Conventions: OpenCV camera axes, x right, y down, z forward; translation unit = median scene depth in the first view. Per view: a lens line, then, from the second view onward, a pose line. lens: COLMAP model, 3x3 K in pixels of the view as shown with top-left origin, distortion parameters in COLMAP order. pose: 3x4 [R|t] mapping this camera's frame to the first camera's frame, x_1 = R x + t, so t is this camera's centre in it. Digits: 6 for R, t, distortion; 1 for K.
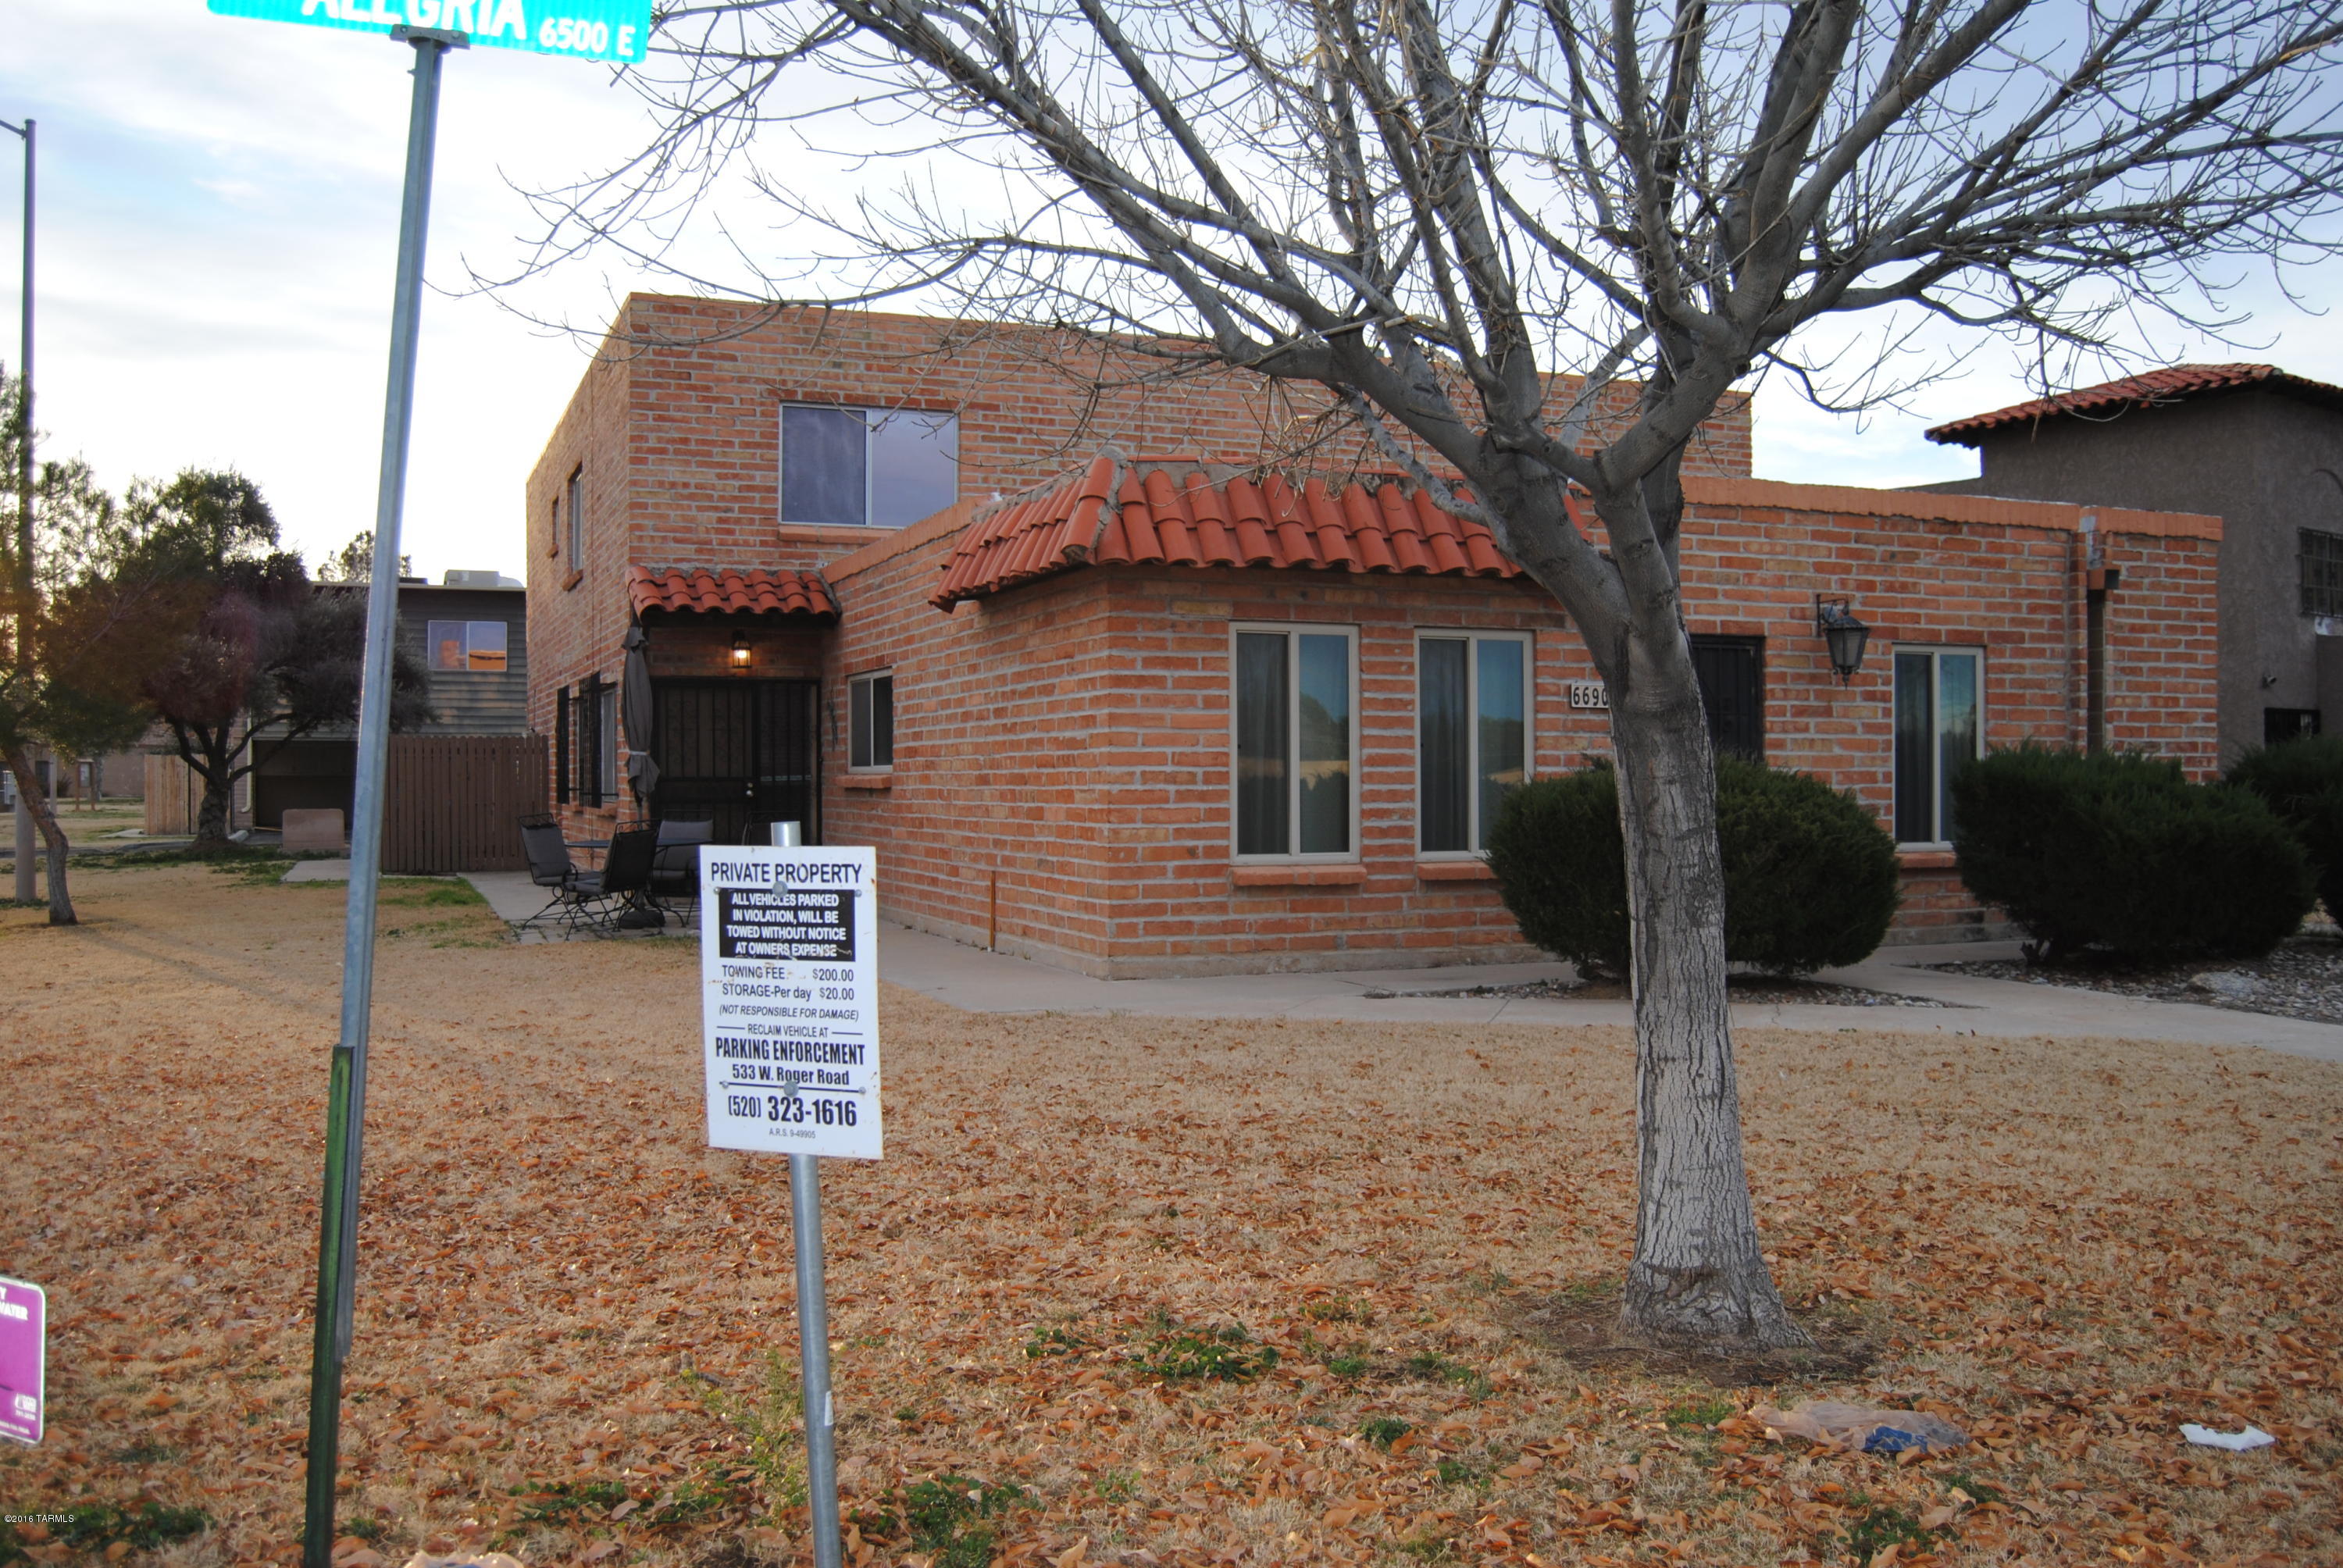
lens RADIAL K [[2026.9, 0, 1171.5], [0, 2026.9, 784.0], [0, 0, 1]] dist [-0.090221, 0.038022]
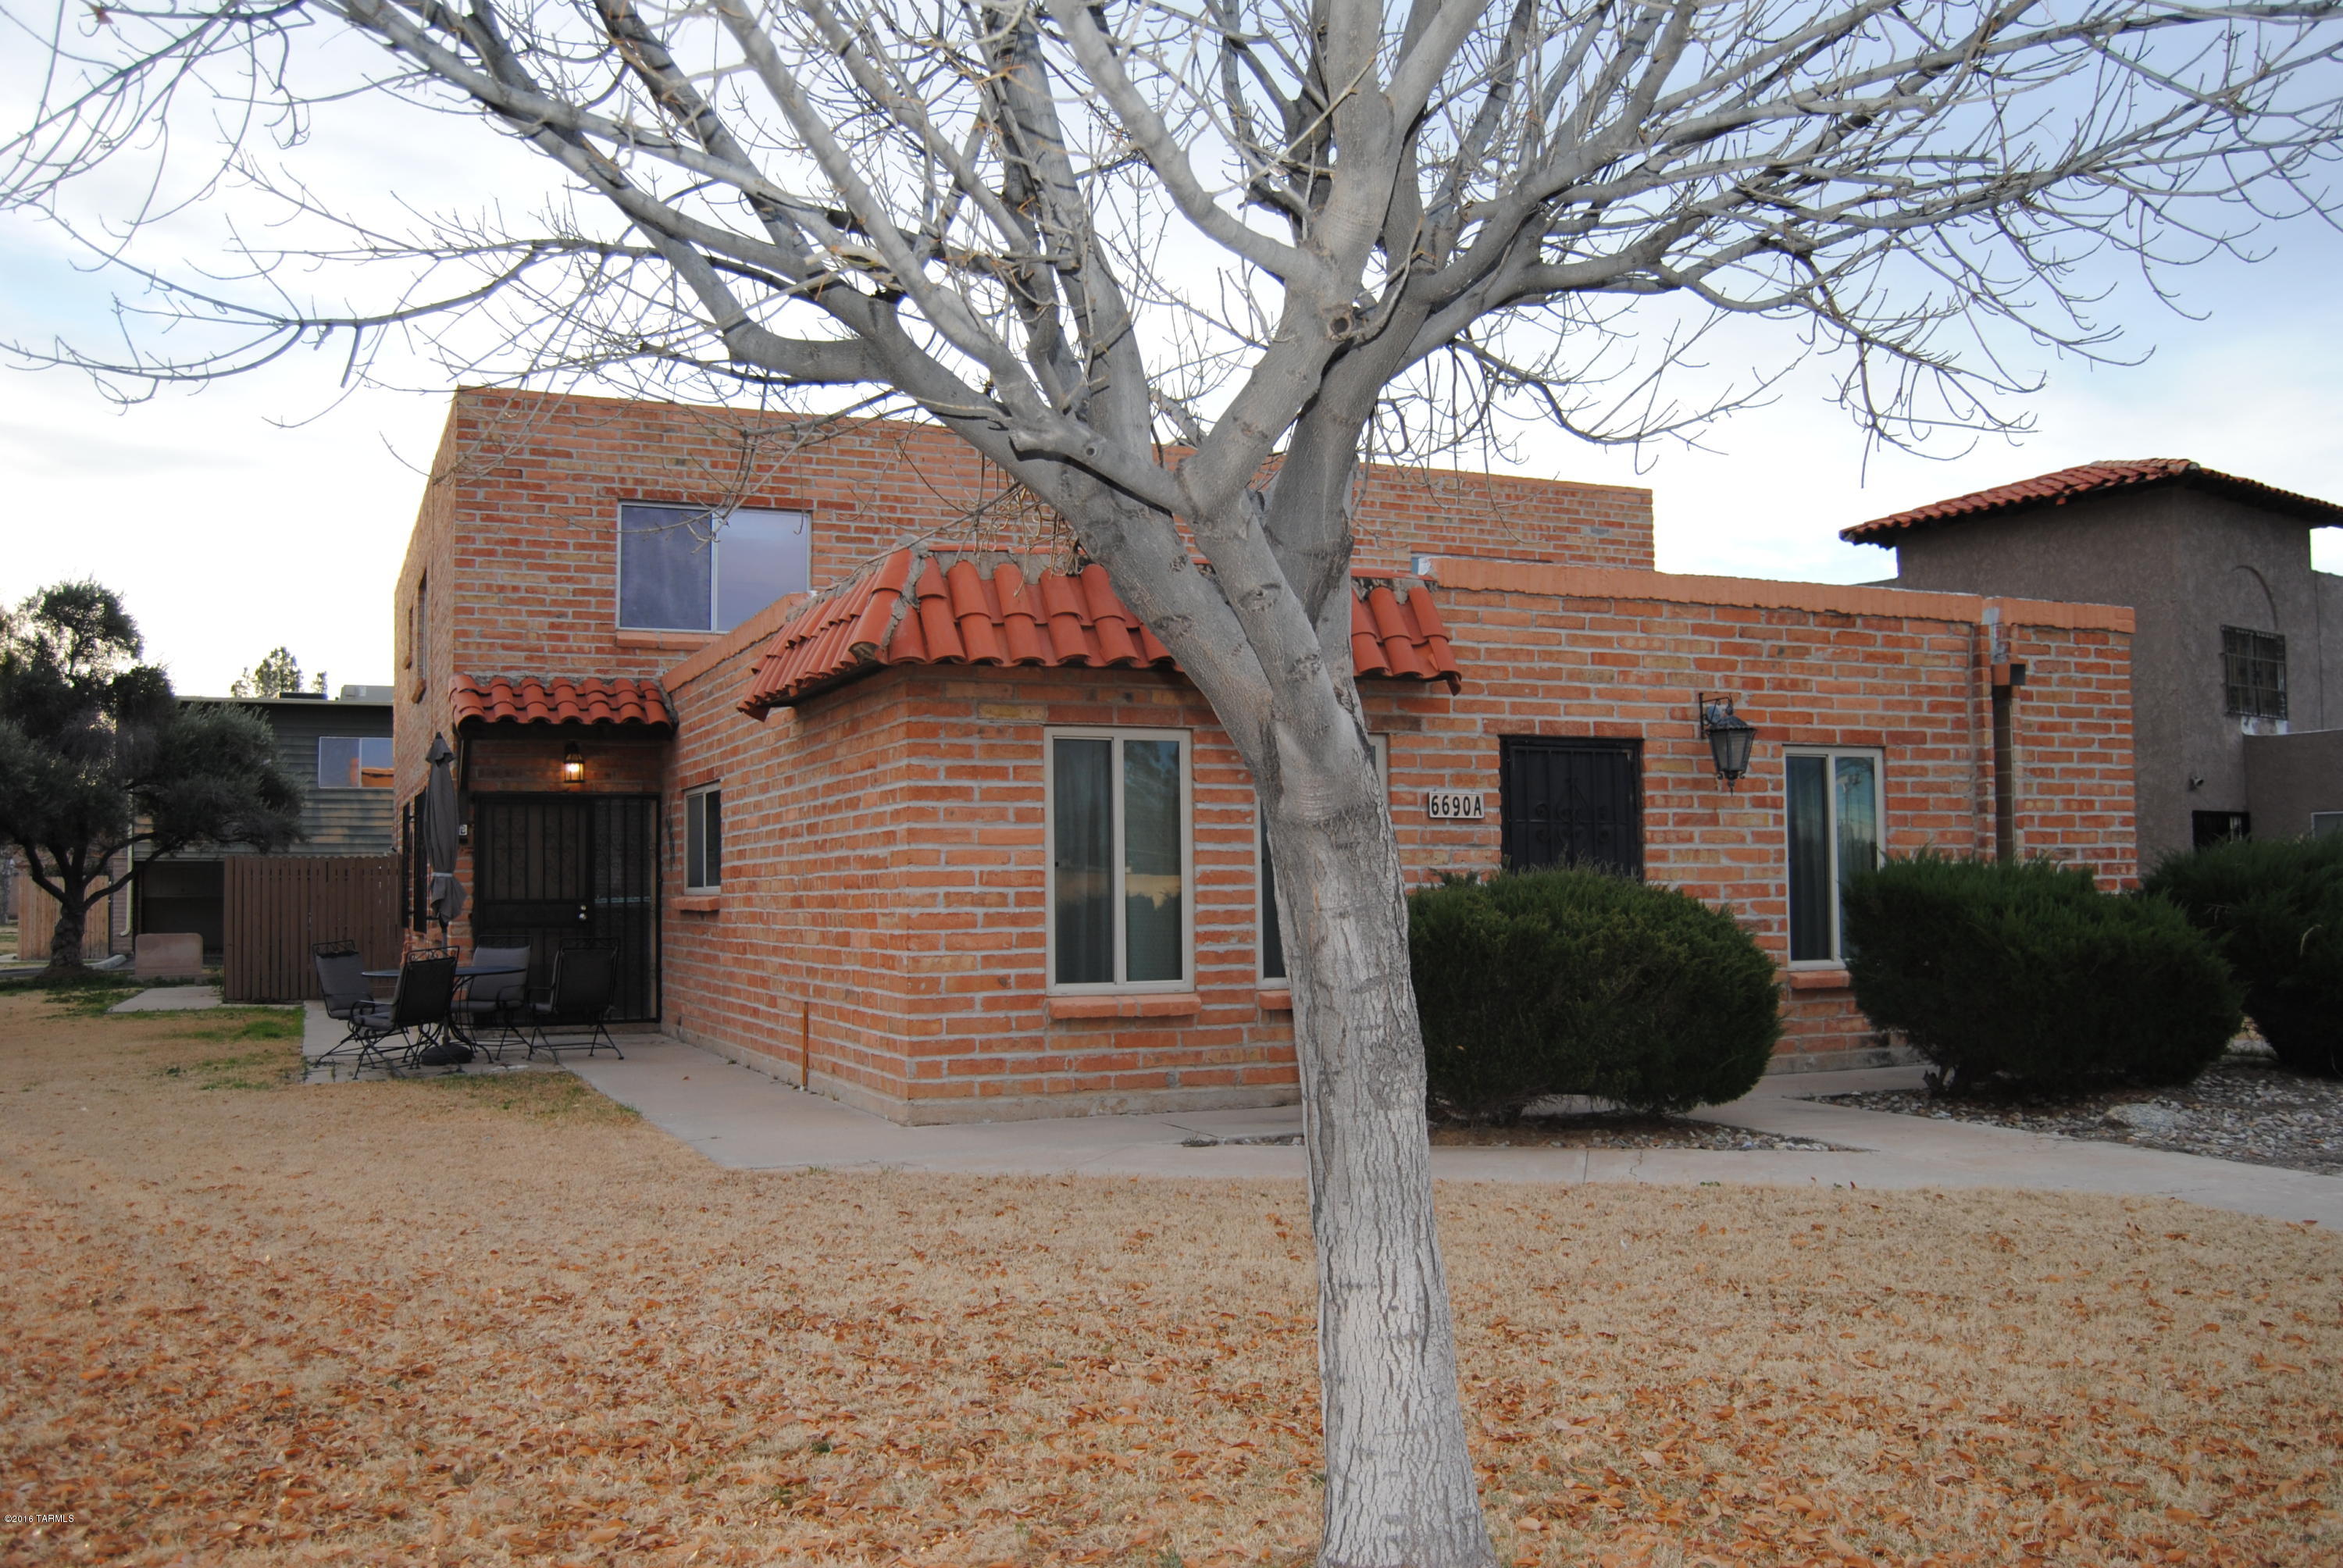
lens RADIAL K [[2026.9, 0, 1171.5], [0, 2026.9, 784.0], [0, 0, 1]] dist [-0.090221, 0.038022]
pose [[0.999640, -0.007347, 0.025794, 0.057594], [0.008790, 0.998377, -0.056265, -0.002716], [-0.025339, 0.056471, 0.998083, 0.087524]]
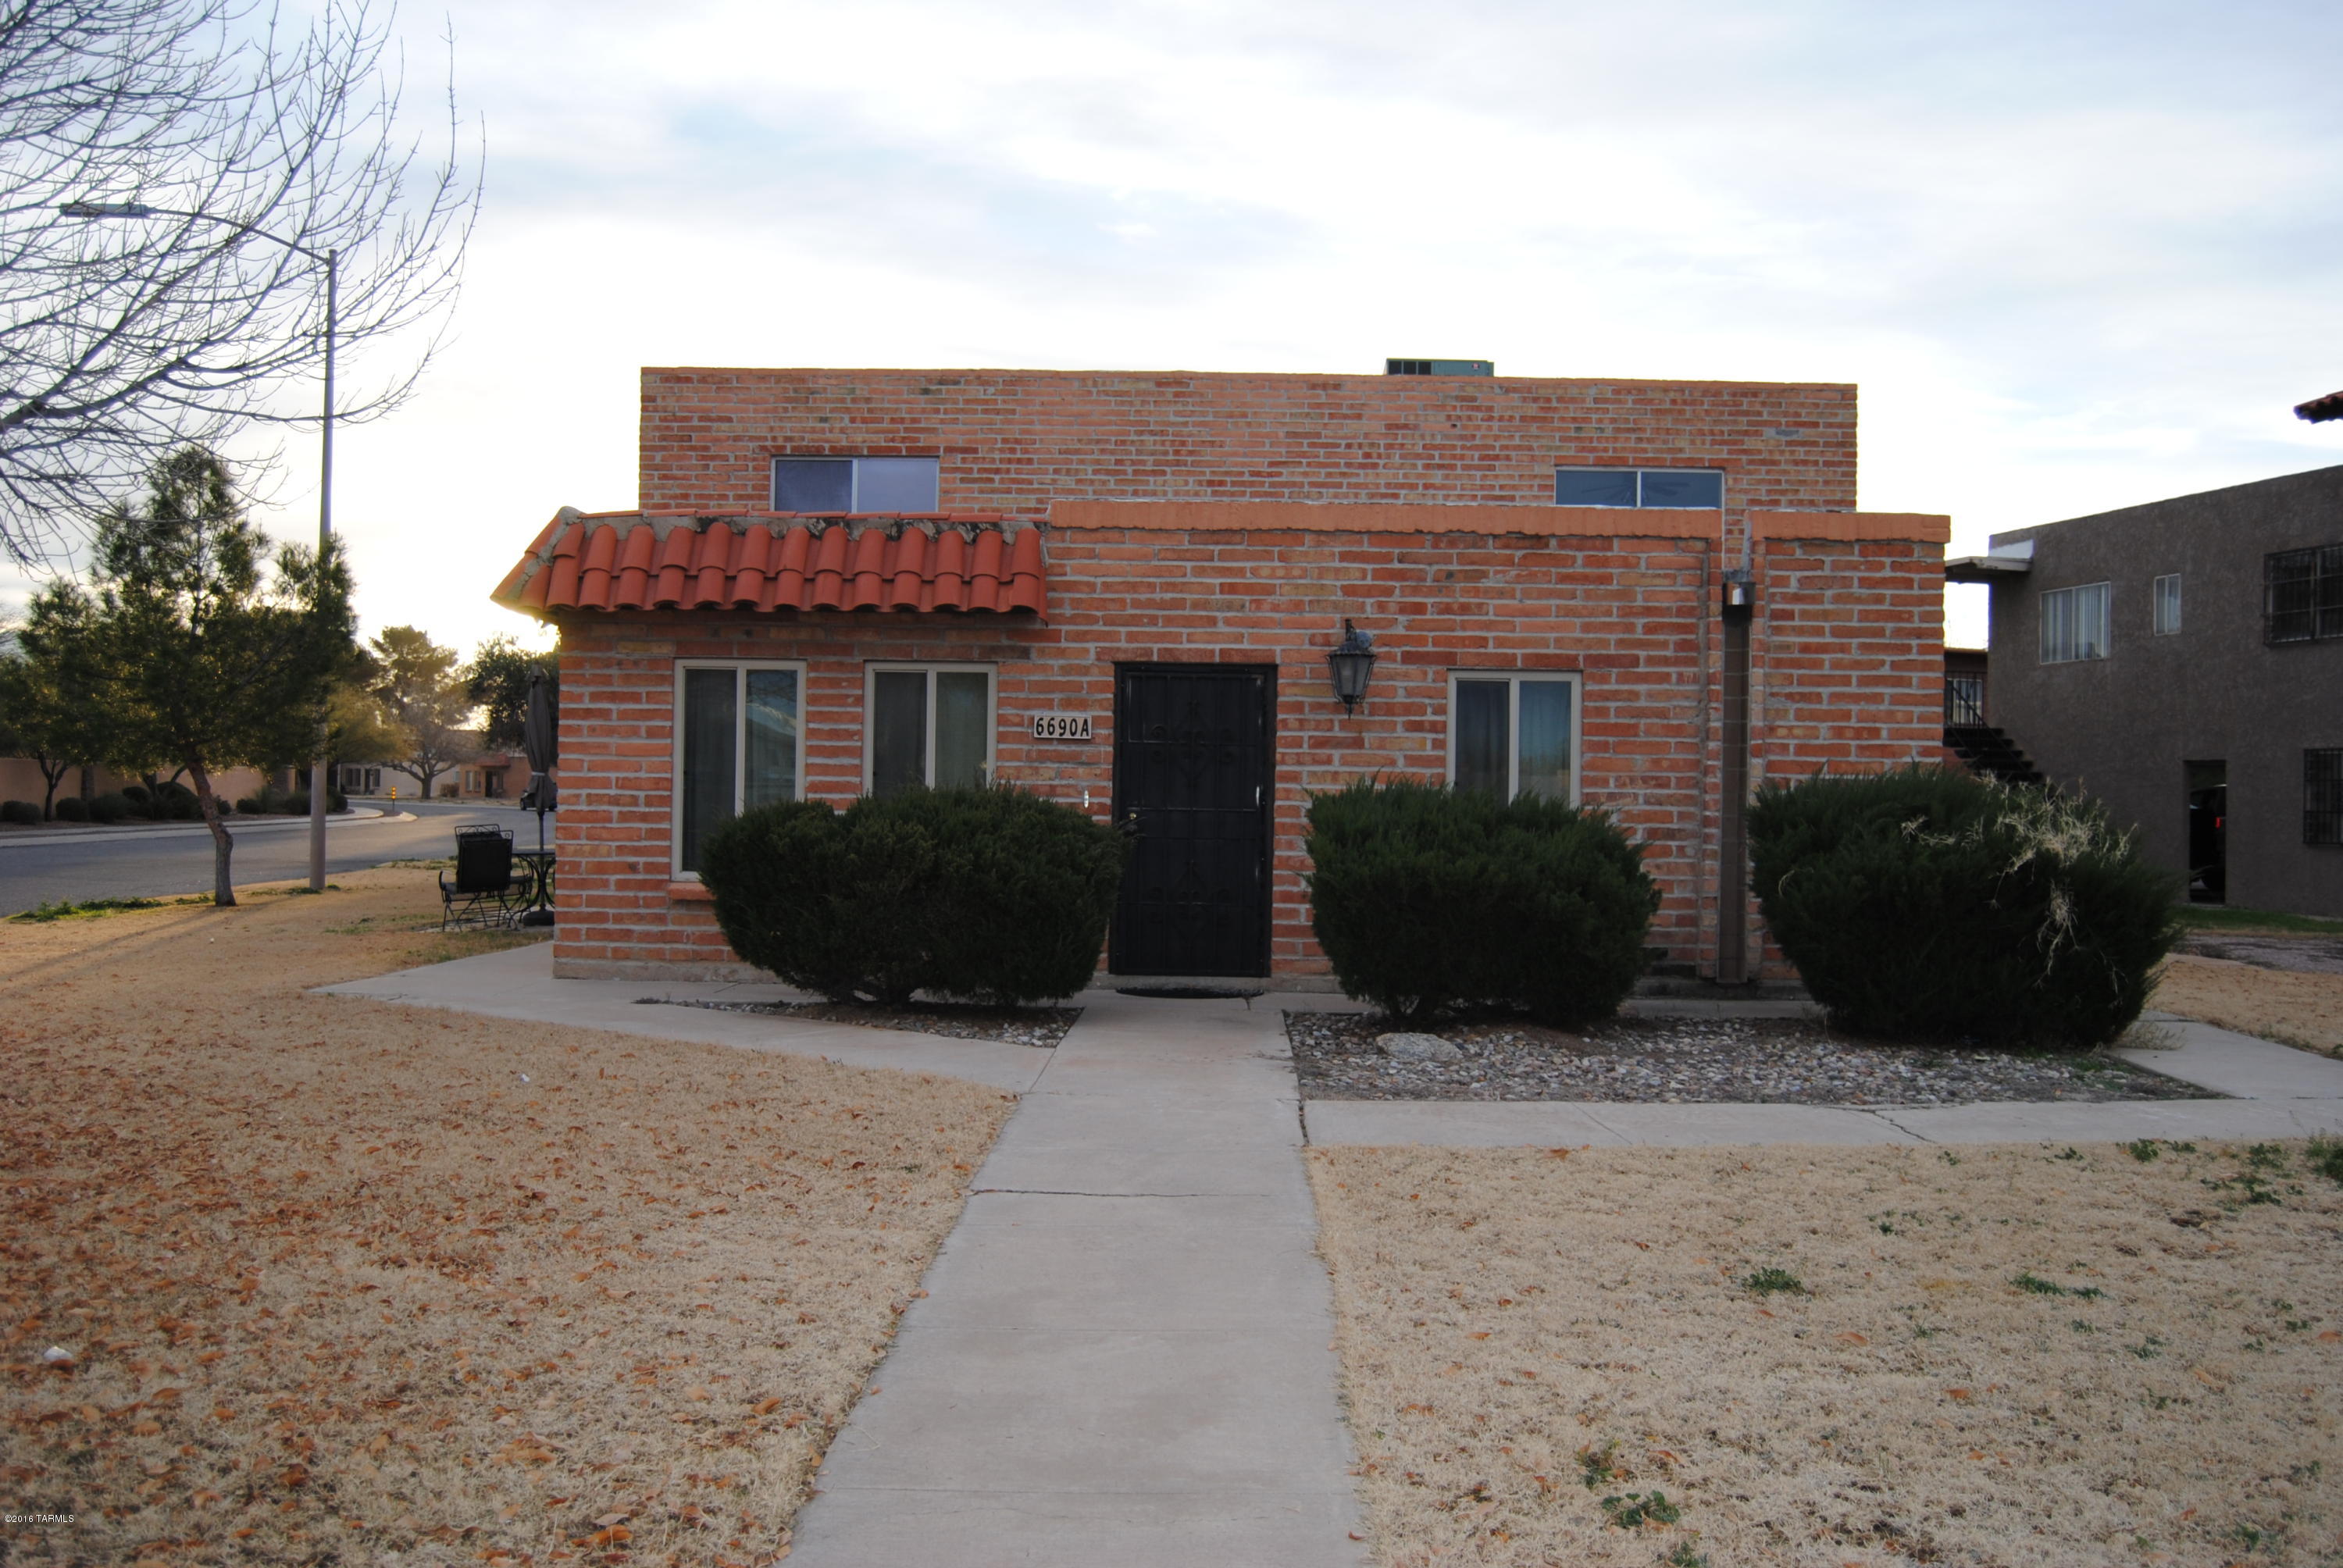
lens RADIAL K [[2107.2, 0, 1171.5], [0, 2107.2, 784.0], [0, 0, 1]] dist [-0.079193, 0.008541]
pose [[0.914780, 0.013078, -0.403741, 0.684928], [-0.018469, 0.999785, -0.009462, -0.006133], [0.403530, 0.016112, 0.914825, 0.063433]]
